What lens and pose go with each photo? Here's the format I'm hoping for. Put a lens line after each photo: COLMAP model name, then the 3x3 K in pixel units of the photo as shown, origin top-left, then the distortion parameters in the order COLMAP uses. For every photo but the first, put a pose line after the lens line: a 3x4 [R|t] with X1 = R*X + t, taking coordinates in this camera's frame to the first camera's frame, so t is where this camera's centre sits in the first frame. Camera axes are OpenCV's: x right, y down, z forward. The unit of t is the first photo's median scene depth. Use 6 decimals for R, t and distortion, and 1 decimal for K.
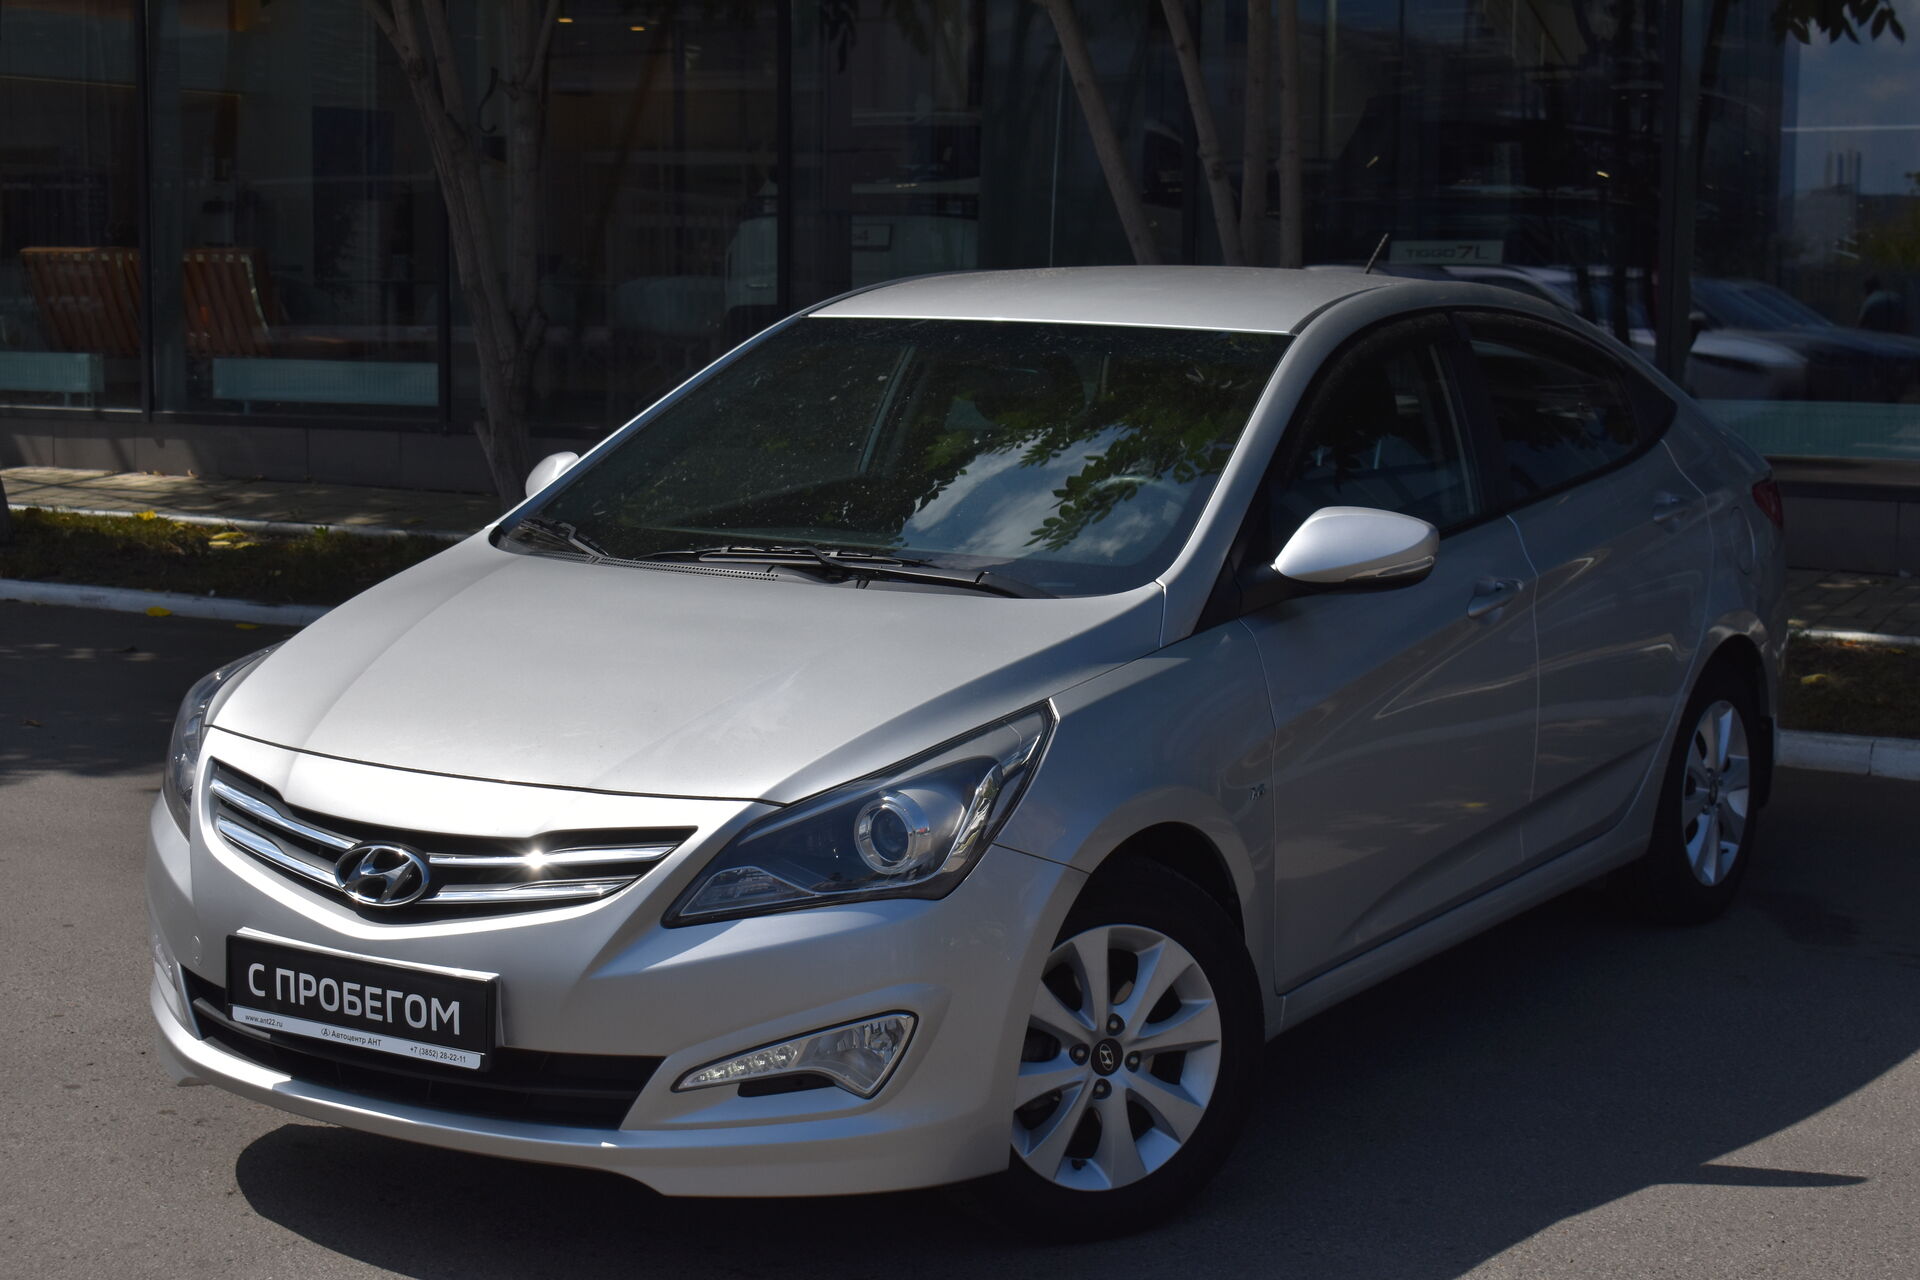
lens RADIAL K [[3311.3, 0, 960.0], [0, 3311.3, 640.0], [0, 0, 1]] dist [0.020229, 0.041247]
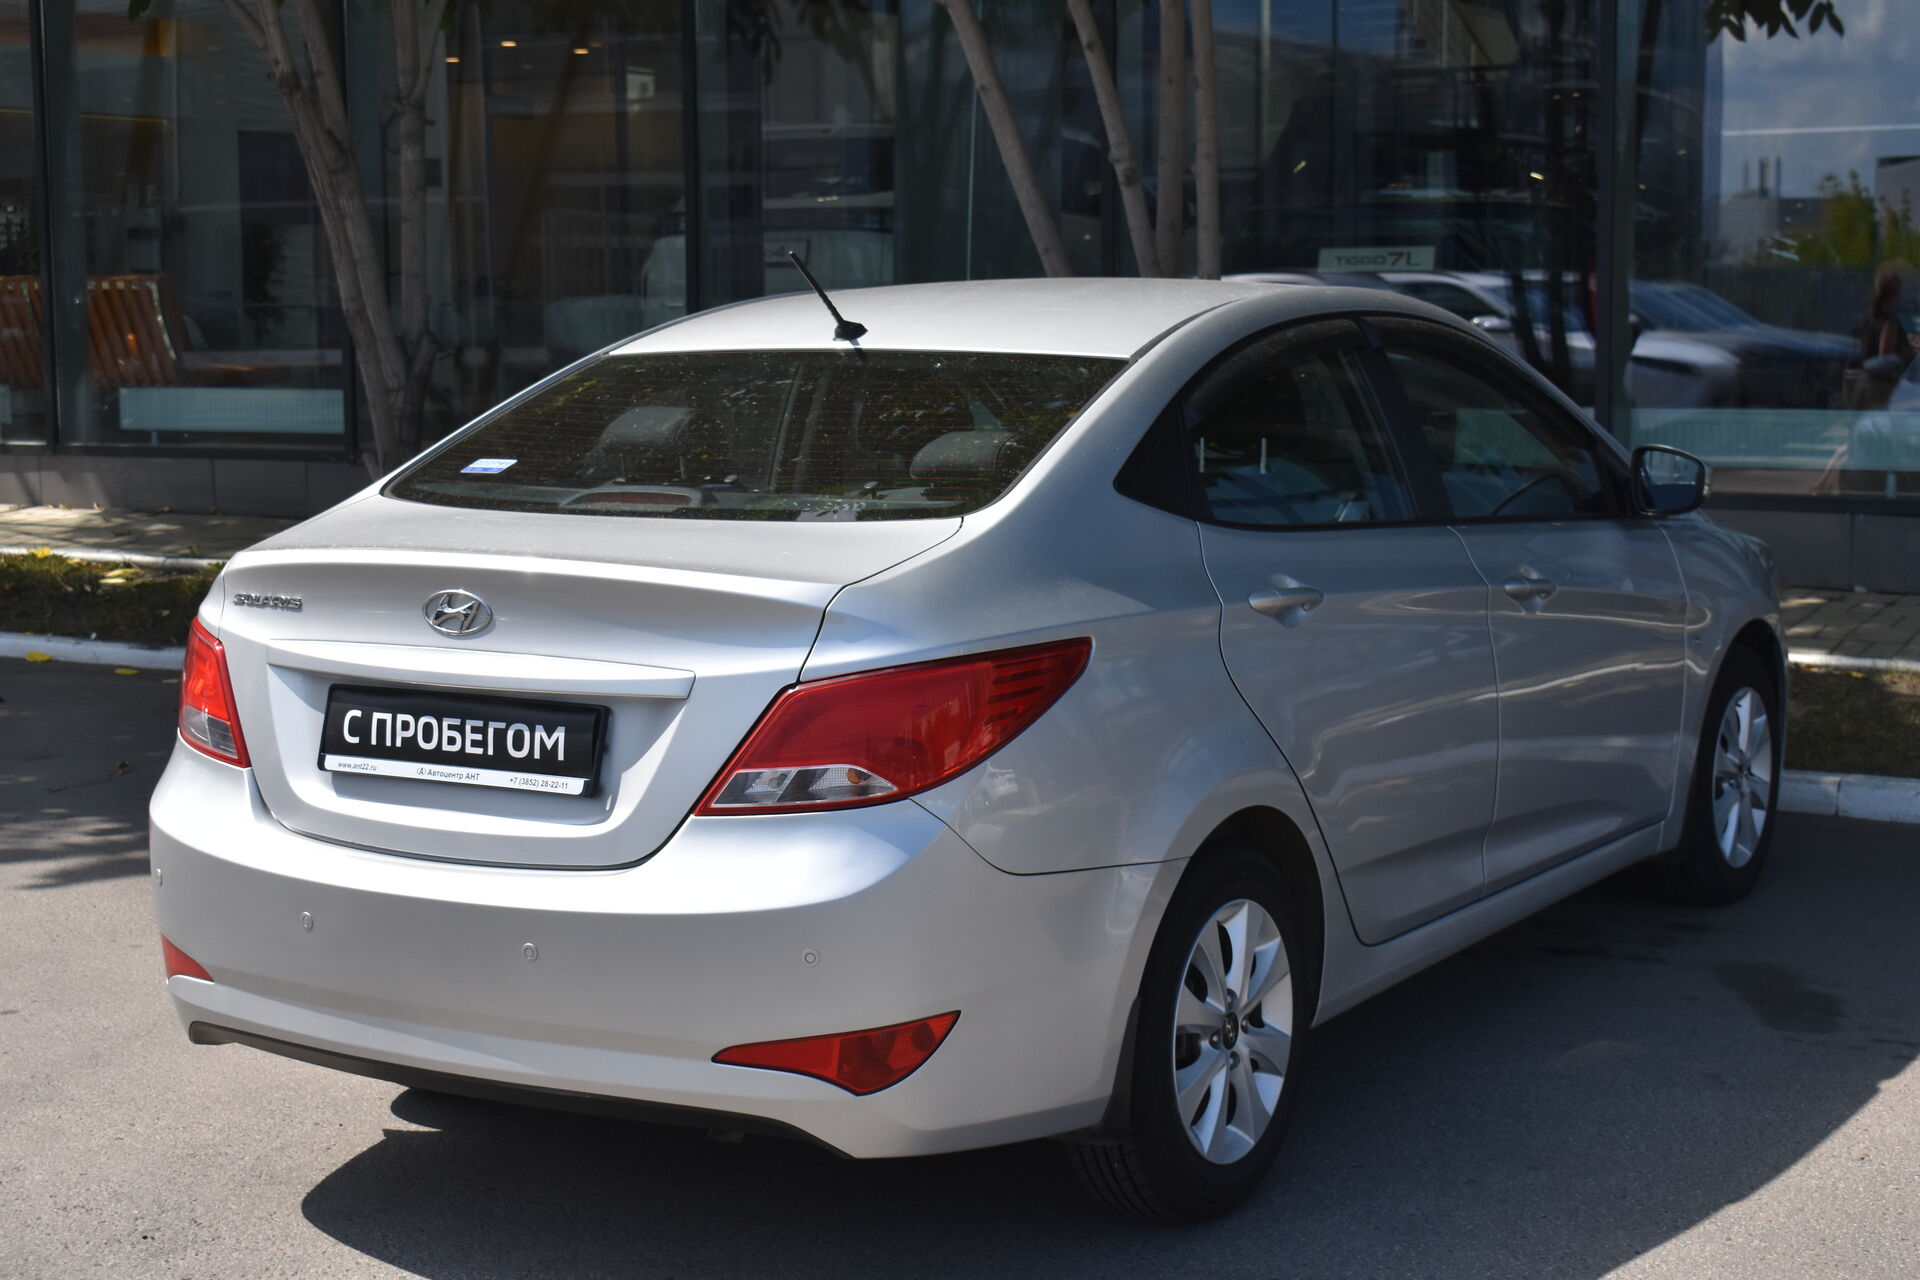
lens RADIAL K [[2955.7, 0, 960.0], [0, 2955.7, 640.0], [0, 0, 1]] dist [0.003841, 0.045847]
pose [[0.999871, -0.016052, -0.000530, 0.022437], [0.016056, 0.999827, 0.009392, -0.015062], [0.000379, -0.009400, 0.999956, 0.128536]]
